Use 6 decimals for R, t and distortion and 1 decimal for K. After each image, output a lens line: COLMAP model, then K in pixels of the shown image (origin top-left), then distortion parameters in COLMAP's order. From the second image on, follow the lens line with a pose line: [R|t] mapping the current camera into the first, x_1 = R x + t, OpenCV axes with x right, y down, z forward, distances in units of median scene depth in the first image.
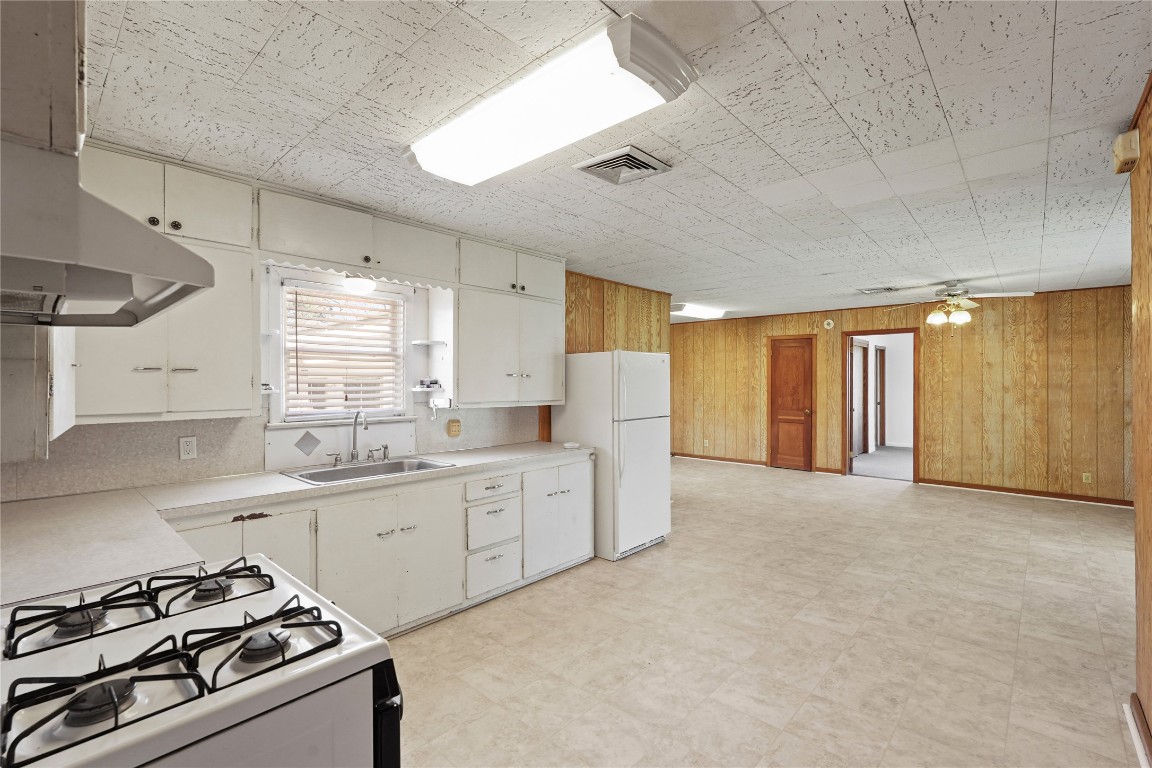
lens RADIAL K [[511.6, 0, 575.7], [0, 511.6, 380.6], [0, 0, 1]] dist [-0.016920, -0.000382]
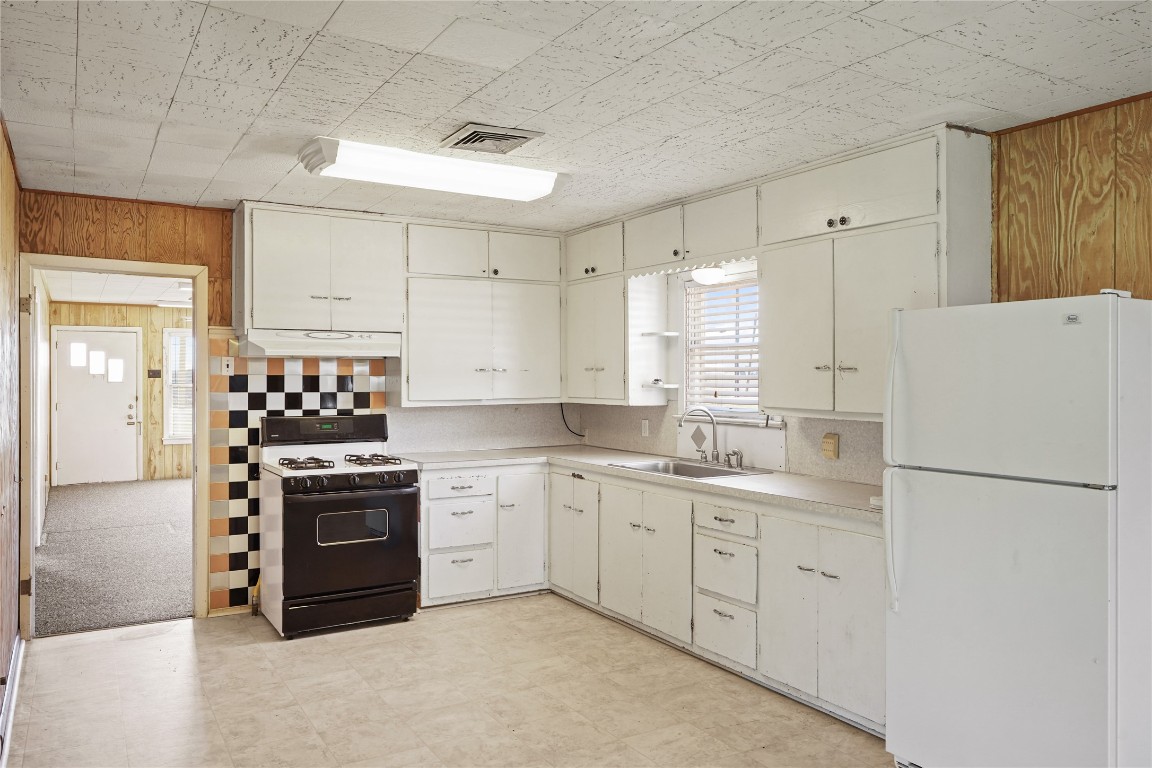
lens RADIAL K [[826.6, 0, 576.0], [0, 826.6, 384.0], [0, 0, 1]] dist [-0.027515, 0.001509]
pose [[-0.278743, 0.014453, -0.960257, 1.224347], [0.005646, 0.999894, 0.013411, -0.008692], [0.960349, -0.001683, -0.278795, 1.314013]]
